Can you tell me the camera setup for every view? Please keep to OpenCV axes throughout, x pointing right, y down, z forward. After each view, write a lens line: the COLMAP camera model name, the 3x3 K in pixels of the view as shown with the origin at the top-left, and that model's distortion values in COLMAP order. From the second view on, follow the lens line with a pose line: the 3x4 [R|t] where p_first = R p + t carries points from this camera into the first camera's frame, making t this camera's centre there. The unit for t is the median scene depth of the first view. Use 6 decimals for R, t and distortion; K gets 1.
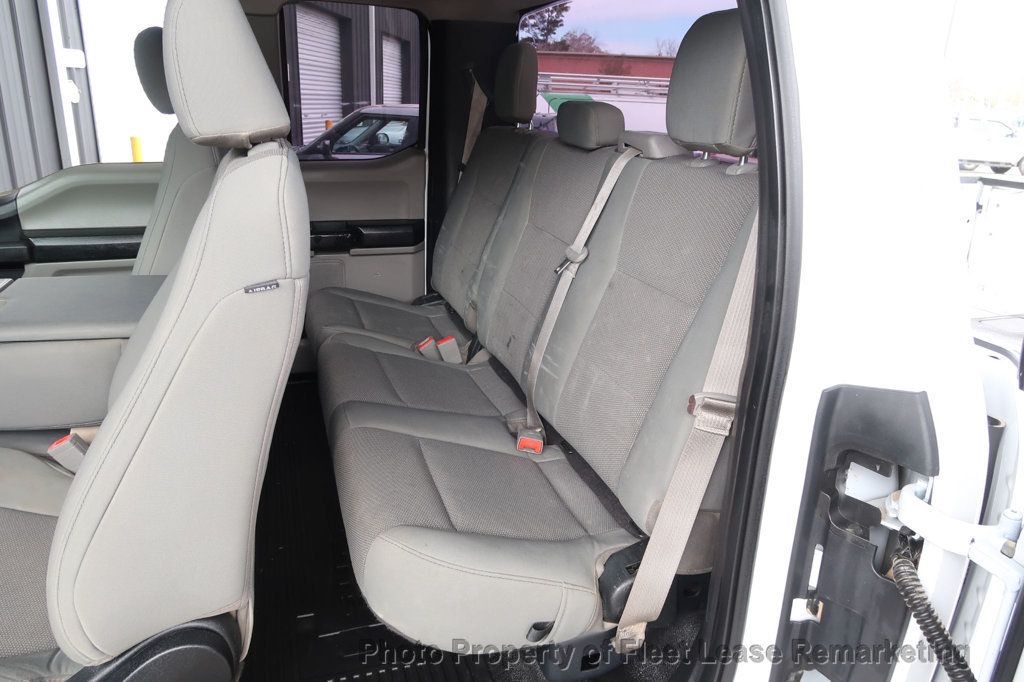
lens RADIAL K [[707.8, 0, 509.7], [0, 707.8, 338.9], [0, 0, 1]] dist [-0.026457, 0.008837]
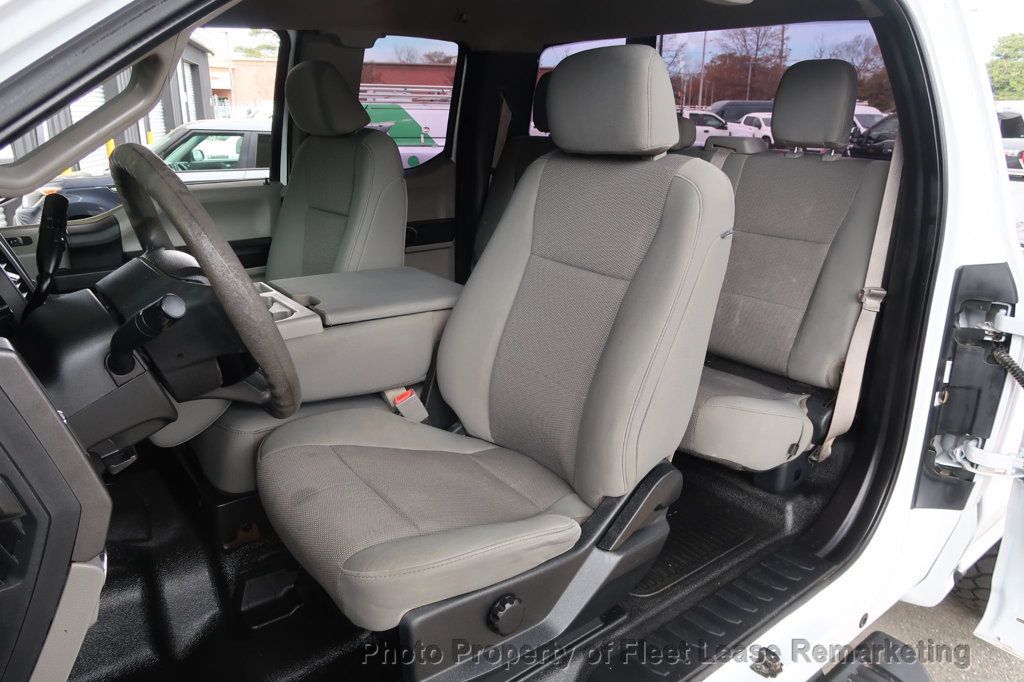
lens RADIAL K [[707.8, 0, 509.7], [0, 707.8, 338.9], [0, 0, 1]] dist [-0.026457, 0.008837]
pose [[0.939032, -0.126802, 0.319593, -0.921664], [0.129235, 0.991520, 0.013678, 0.054376], [-0.318617, 0.028458, 0.947456, -0.279451]]
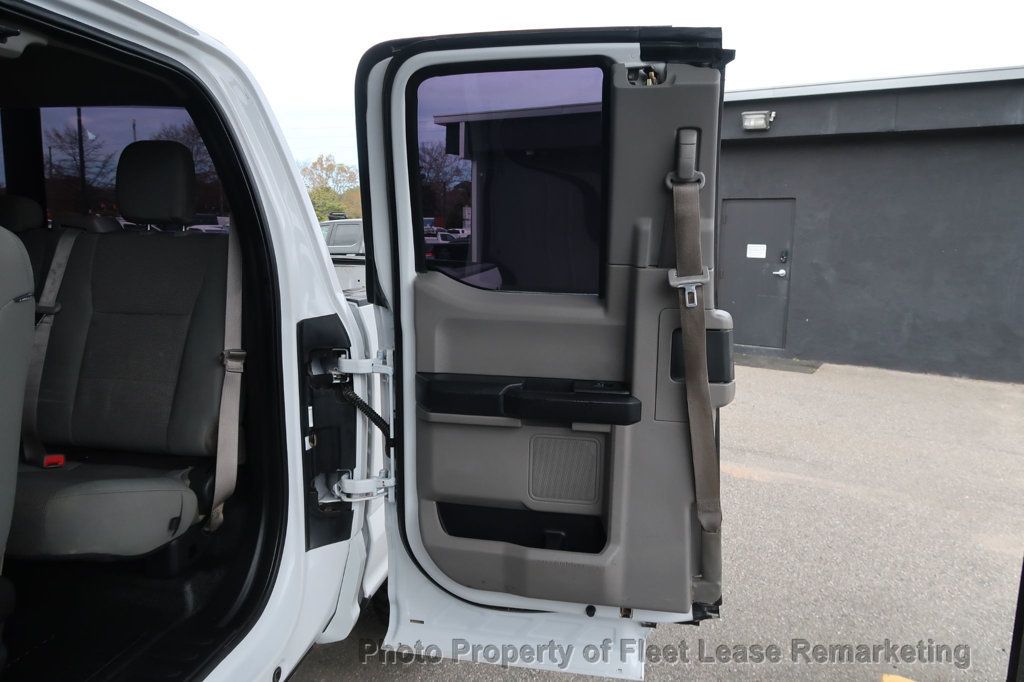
lens RADIAL K [[707.8, 0, 509.7], [0, 707.8, 338.9], [0, 0, 1]] dist [-0.026457, 0.008837]
pose [[0.473089, -0.153670, 0.867509, -0.775111], [0.279760, 0.959911, 0.017473, 0.182441], [-0.835417, 0.234428, 0.497114, -0.405742]]
